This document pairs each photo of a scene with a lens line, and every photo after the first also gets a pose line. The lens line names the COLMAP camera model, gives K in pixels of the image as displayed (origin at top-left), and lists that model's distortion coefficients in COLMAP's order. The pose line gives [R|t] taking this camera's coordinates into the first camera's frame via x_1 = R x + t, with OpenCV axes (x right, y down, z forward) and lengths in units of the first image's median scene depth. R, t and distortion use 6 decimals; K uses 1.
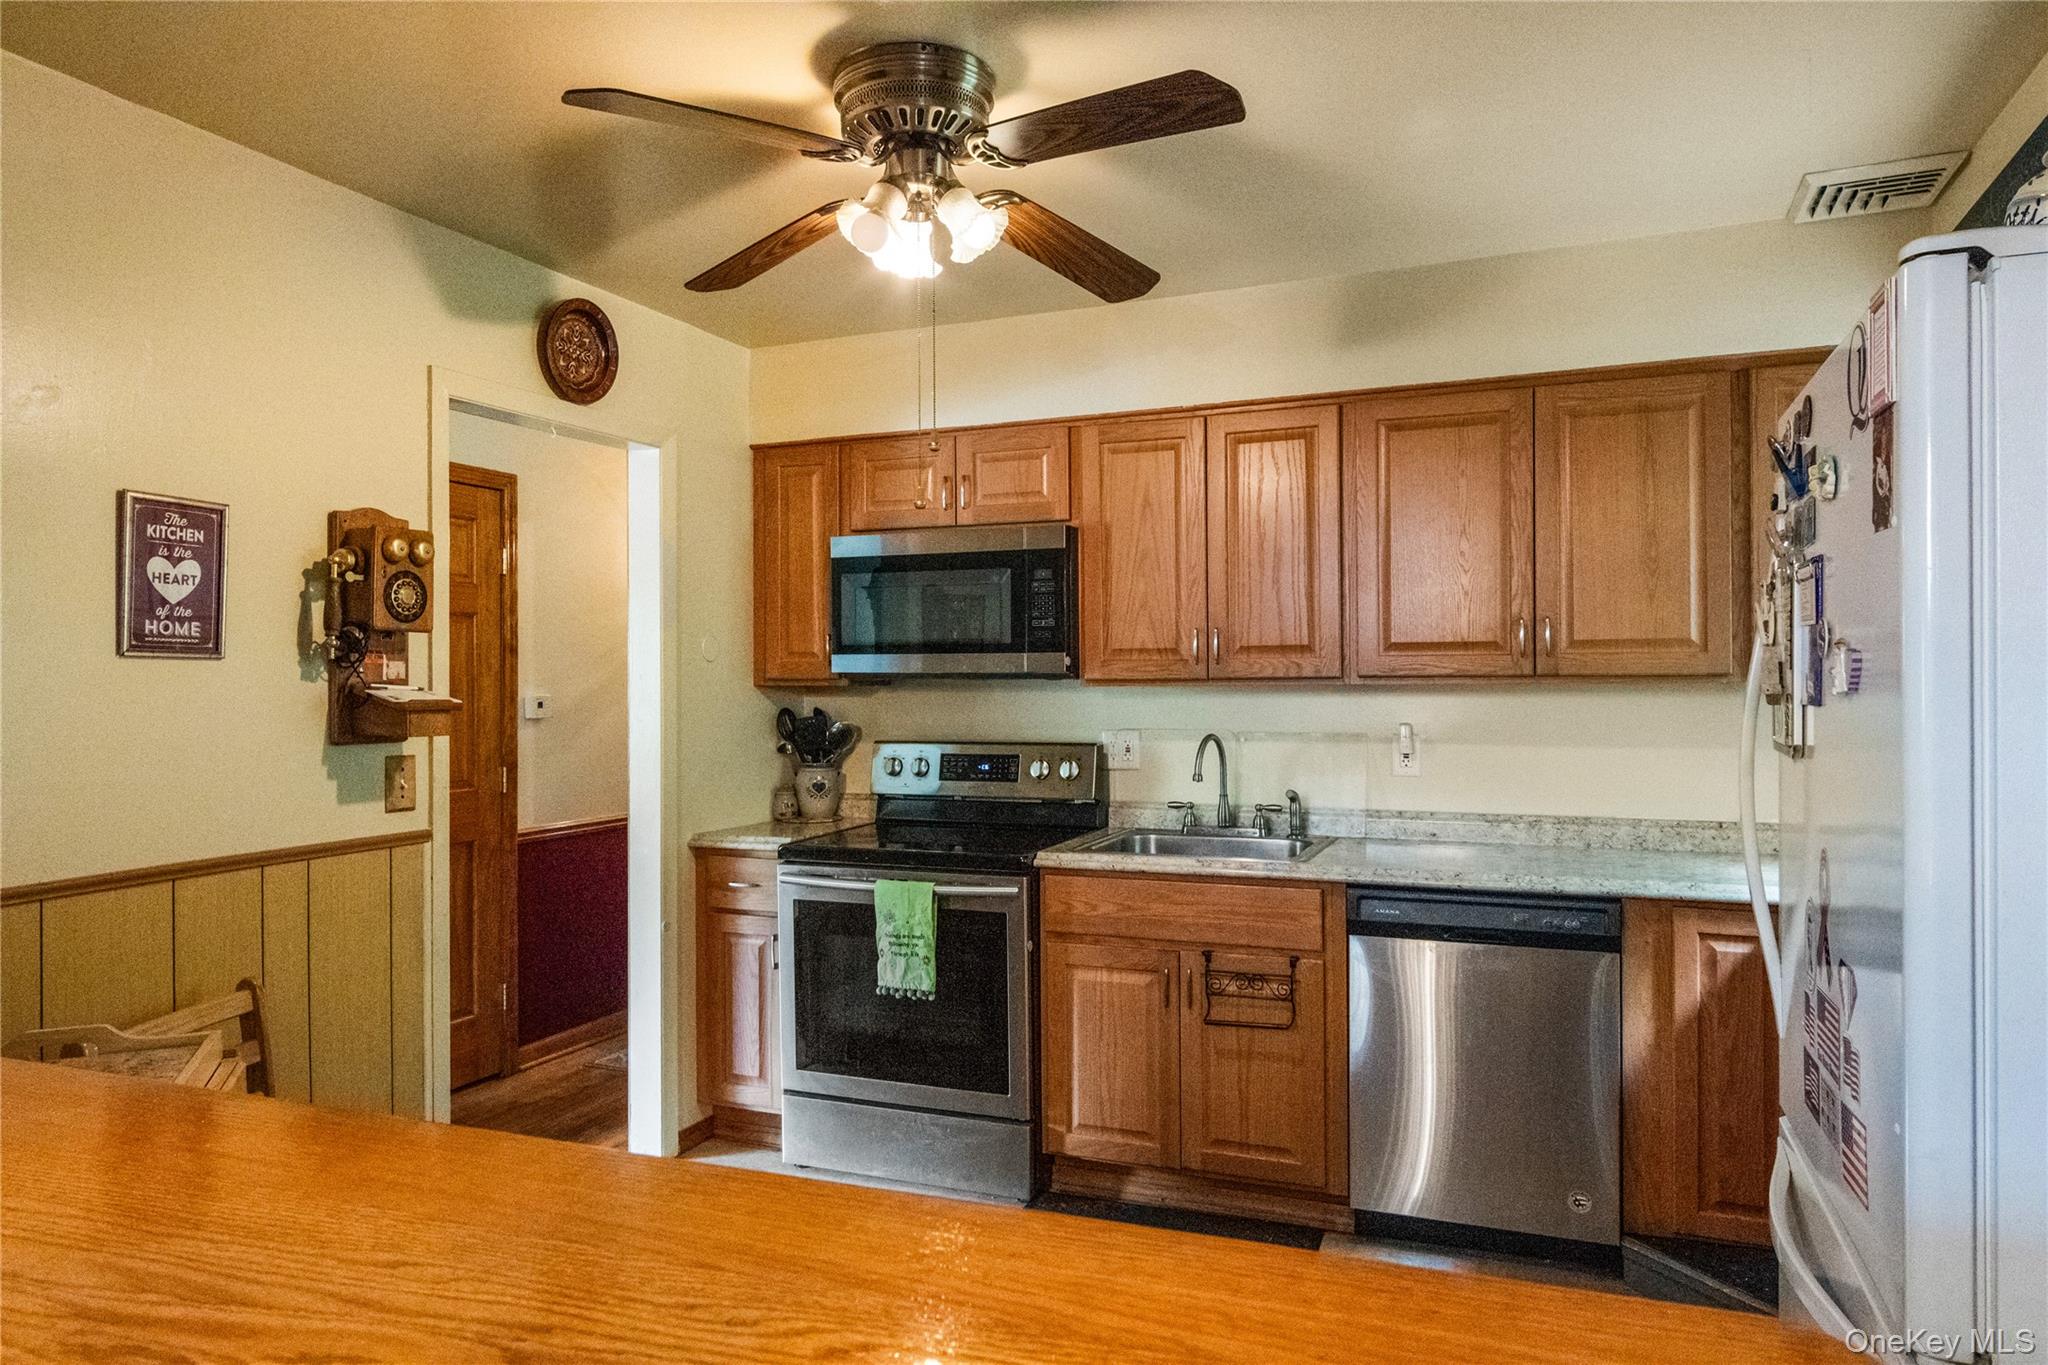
lens RADIAL K [[1308.5, 0, 1030.1], [0, 1308.5, 669.1], [0, 0, 1]] dist [-0.002520, 0.001089]
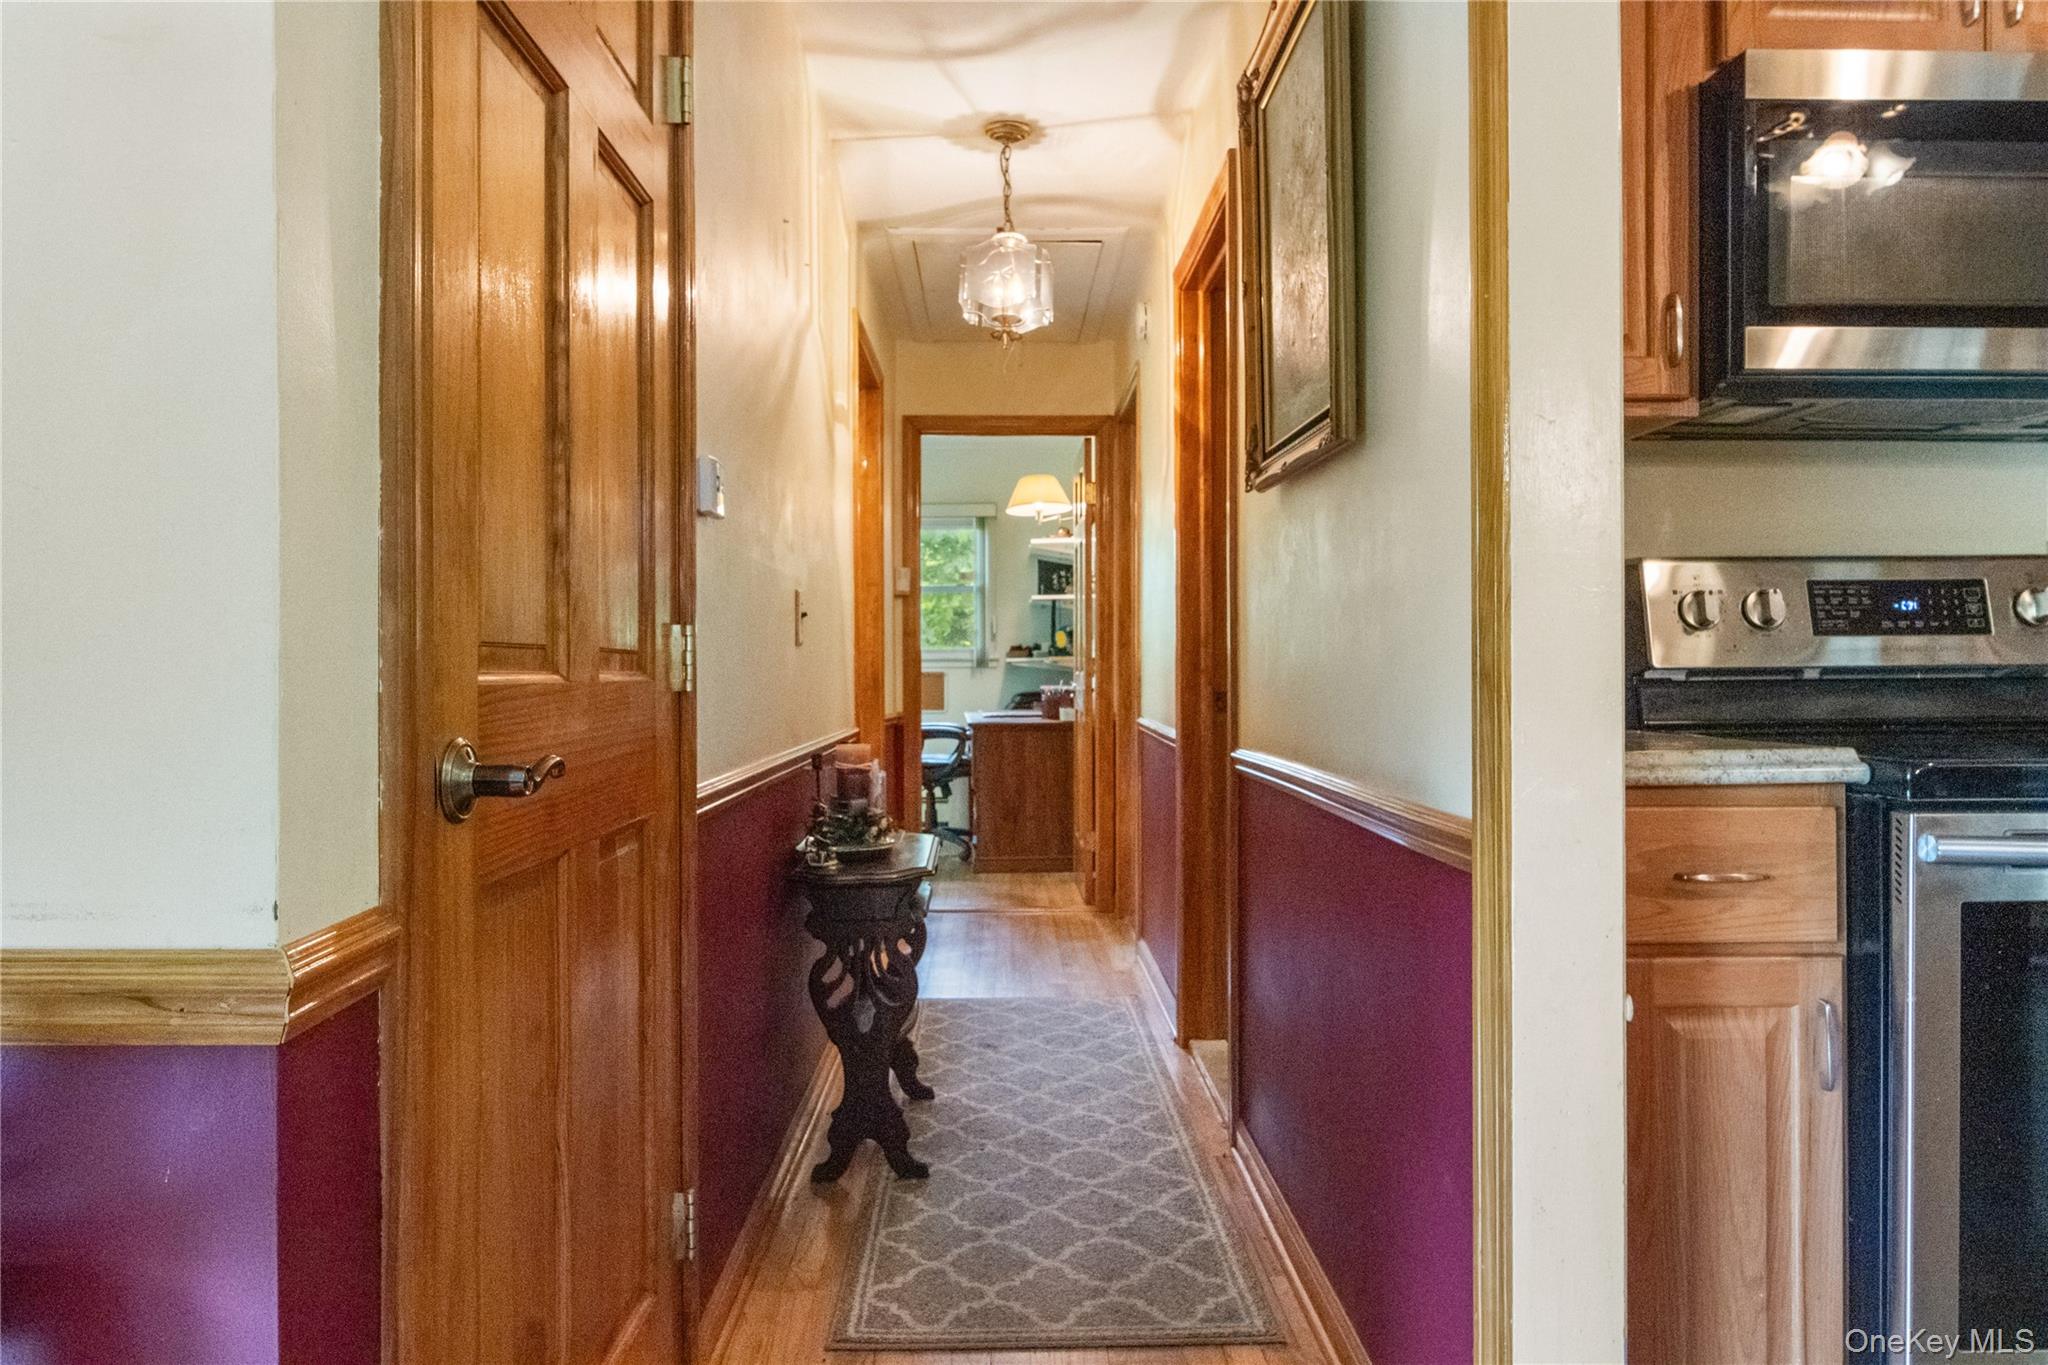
lens RADIAL K [[1308.5, 0, 1030.1], [0, 1308.5, 669.1], [0, 0, 1]] dist [-0.002520, 0.001089]
pose [[0.915818, 0.001784, 0.401590, -0.611914], [-0.003843, 0.999983, 0.004323, 0.113887], [-0.401575, -0.005502, 0.915810, 0.805223]]
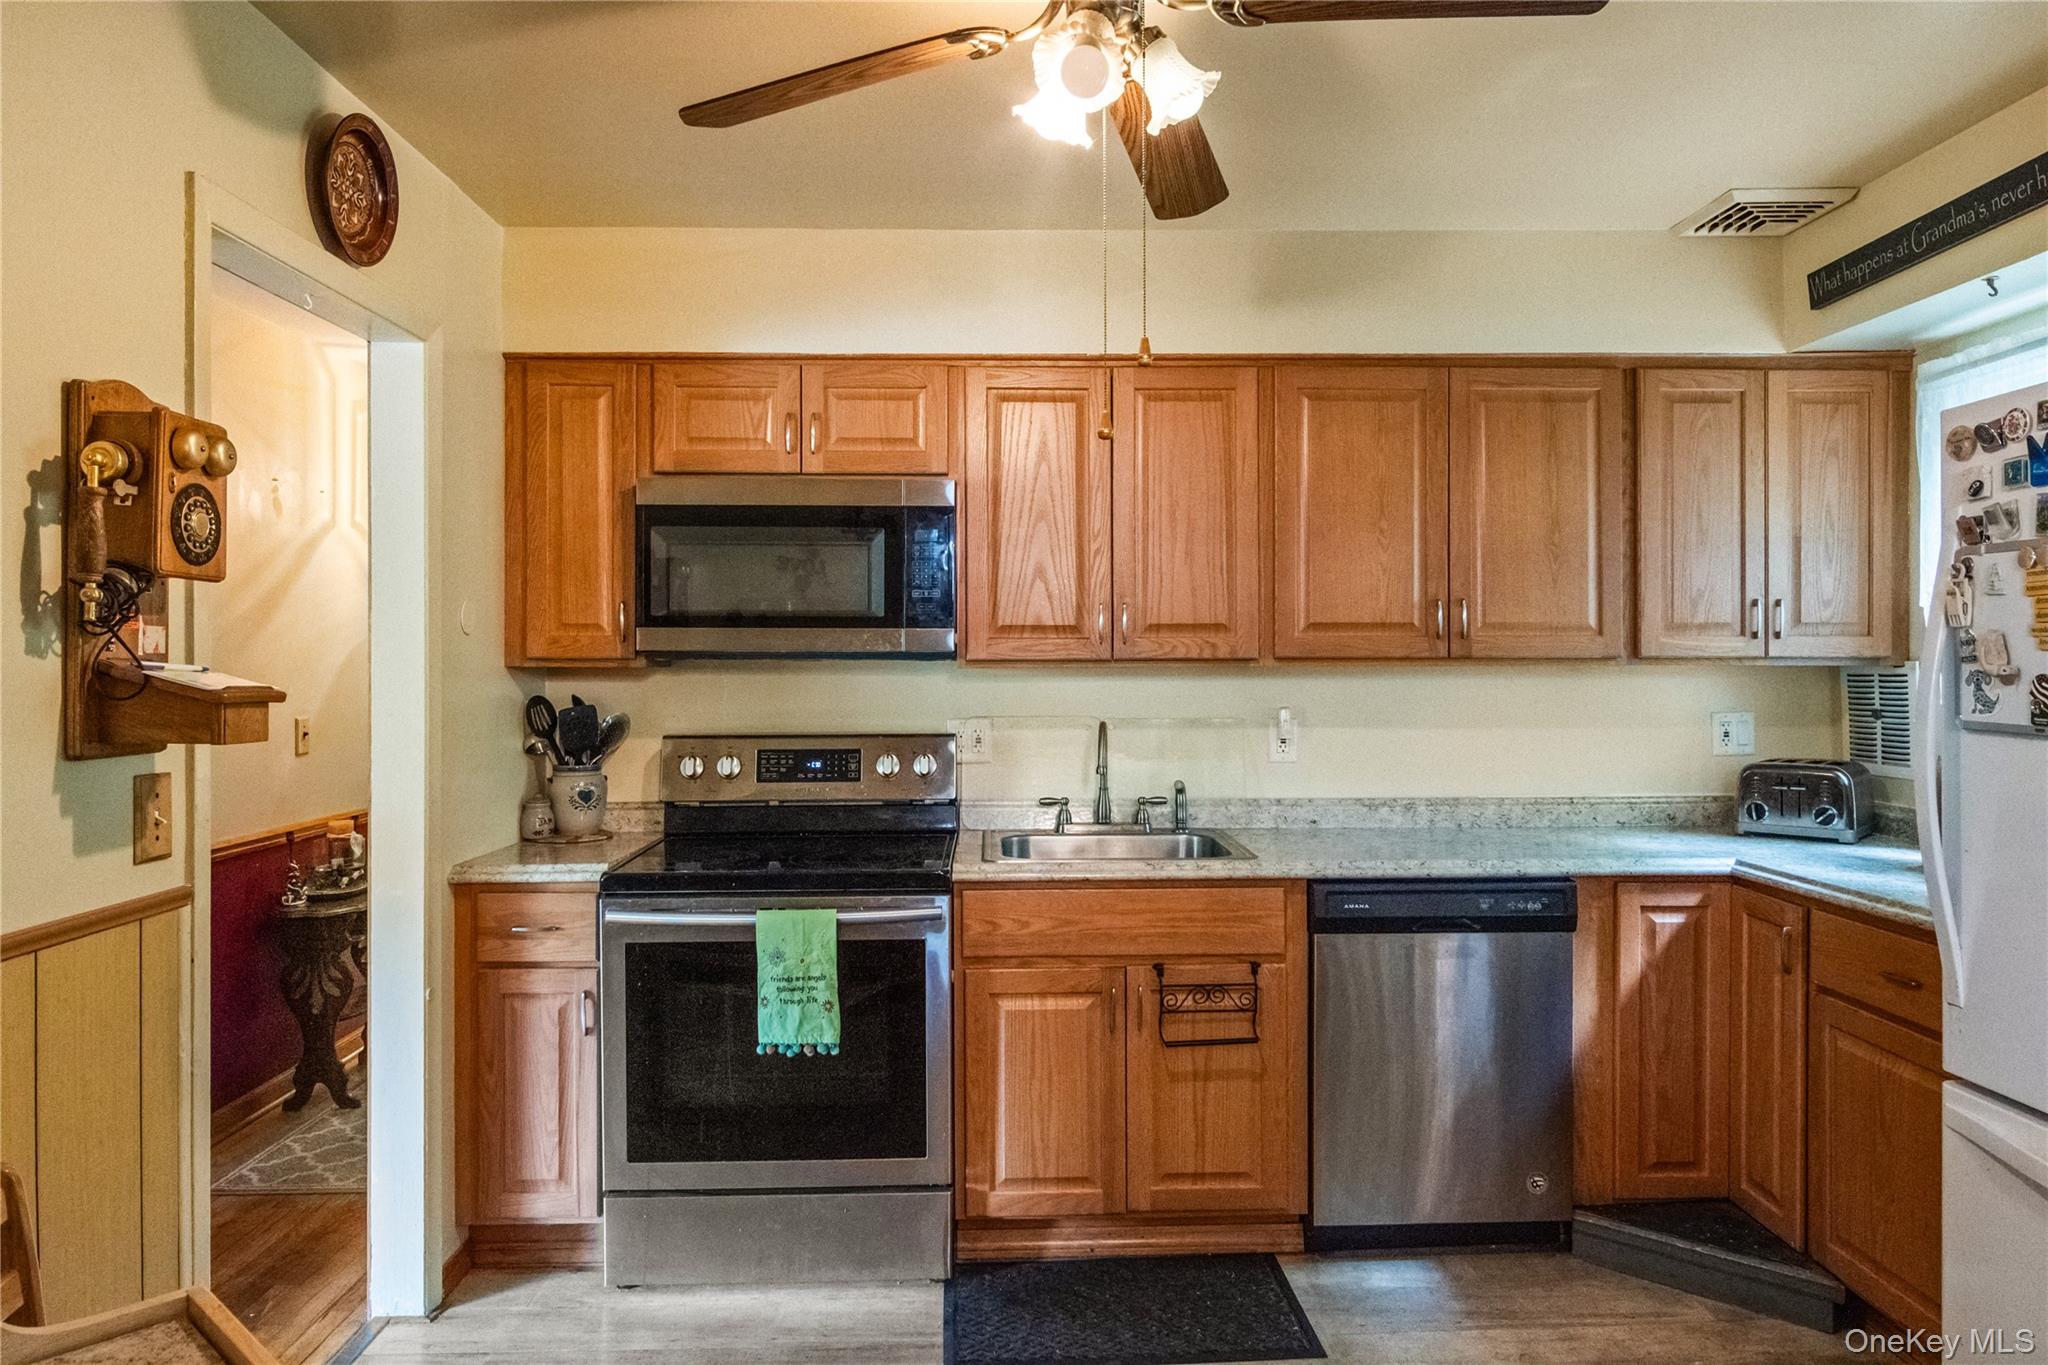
lens RADIAL K [[1332.5, 0, 1030.4], [0, 1332.5, 655.1], [0, 0, 1]] dist [-0.001518, 0.001663]
pose [[0.912586, 0.005668, 0.408845, -0.301456], [-0.006406, 0.999979, 0.000436, 0.004279], [-0.408834, -0.003017, 0.912604, 0.195285]]
